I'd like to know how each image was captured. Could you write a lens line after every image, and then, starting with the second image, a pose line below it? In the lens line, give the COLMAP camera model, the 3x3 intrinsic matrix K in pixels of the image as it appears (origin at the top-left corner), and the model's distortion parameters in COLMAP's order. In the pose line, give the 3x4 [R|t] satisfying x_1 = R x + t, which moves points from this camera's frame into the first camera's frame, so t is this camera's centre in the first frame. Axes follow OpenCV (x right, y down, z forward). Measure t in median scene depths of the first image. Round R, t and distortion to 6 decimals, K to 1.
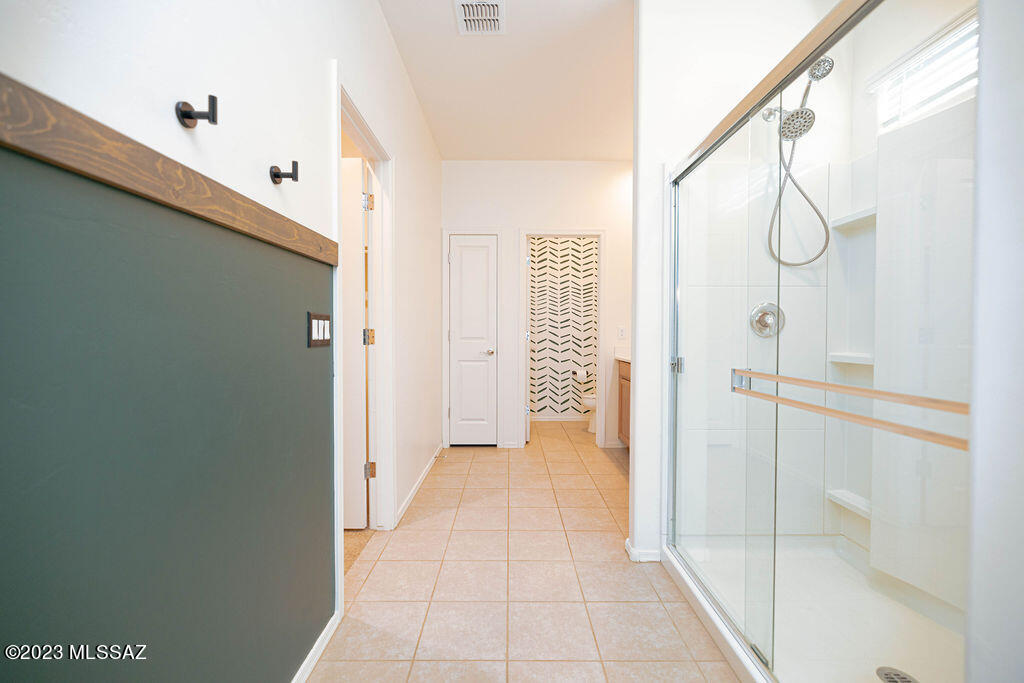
lens RADIAL K [[428.3, 0, 512.0], [0, 428.3, 341.5], [0, 0, 1]] dist [-0.000768, -0.000098]
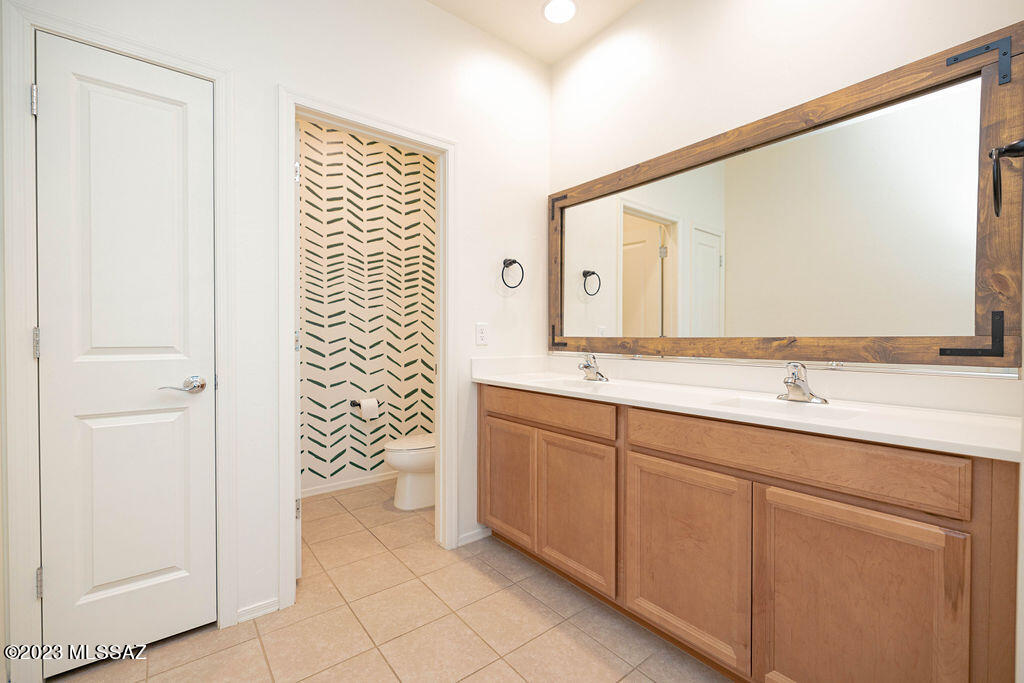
lens RADIAL K [[428.3, 0, 512.0], [0, 428.3, 341.5], [0, 0, 1]] dist [-0.000768, -0.000098]
pose [[0.773349, -0.008337, 0.633926, -0.056697], [0.011886, 0.999928, -0.001350, -0.007846], [-0.633870, 0.008578, 0.773392, 0.414135]]
